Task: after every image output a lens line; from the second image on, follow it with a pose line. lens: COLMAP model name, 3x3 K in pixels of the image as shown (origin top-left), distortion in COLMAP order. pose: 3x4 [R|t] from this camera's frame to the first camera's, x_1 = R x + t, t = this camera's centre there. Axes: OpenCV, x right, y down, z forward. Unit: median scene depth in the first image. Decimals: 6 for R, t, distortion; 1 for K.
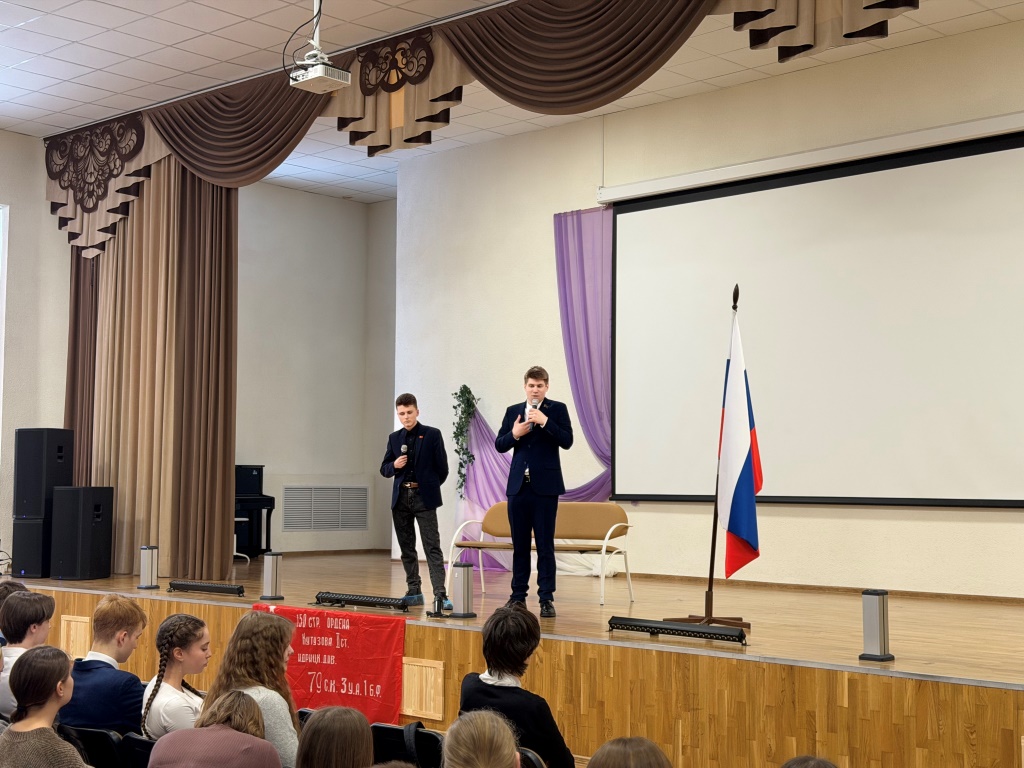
lens RADIAL K [[1439.1, 0, 512.0], [0, 1439.1, 384.0], [0, 0, 1]] dist [0.118220, 0.000593]
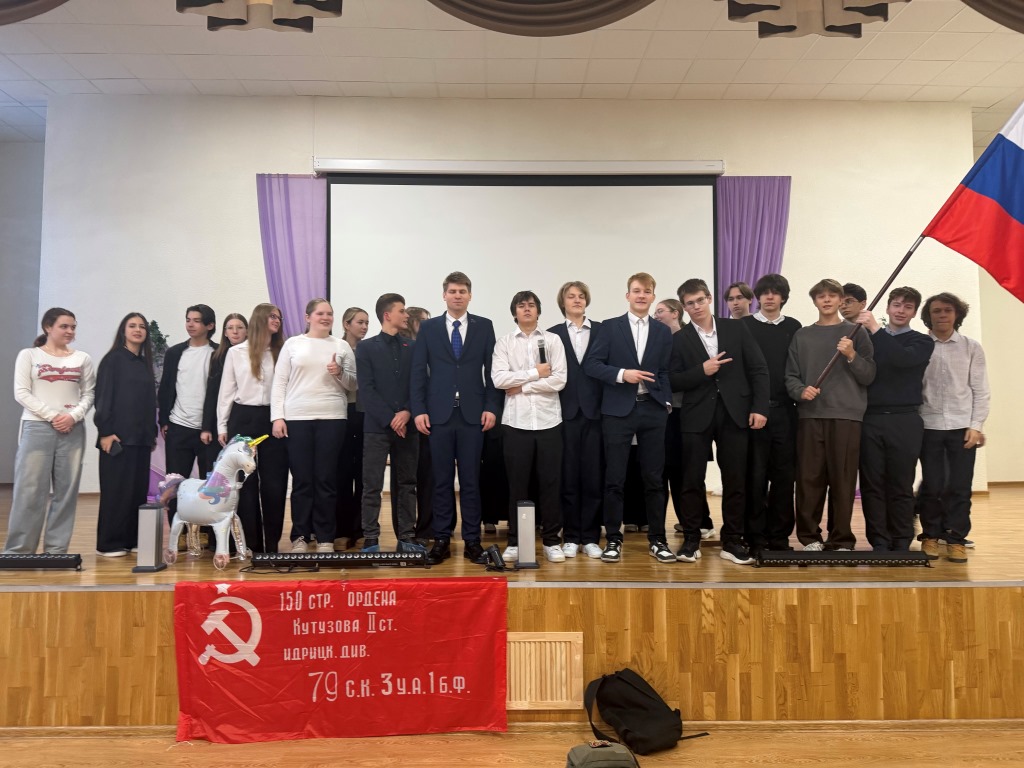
lens RADIAL K [[727.6, 0, 512.0], [0, 727.6, 384.0], [0, 0, 1]] dist [0.052406, -0.066573]
pose [[0.715893, 0.035432, 0.697310, -0.349946], [-0.043025, 0.999052, -0.006593, 0.061649], [-0.696883, -0.025281, 0.716739, 0.737313]]
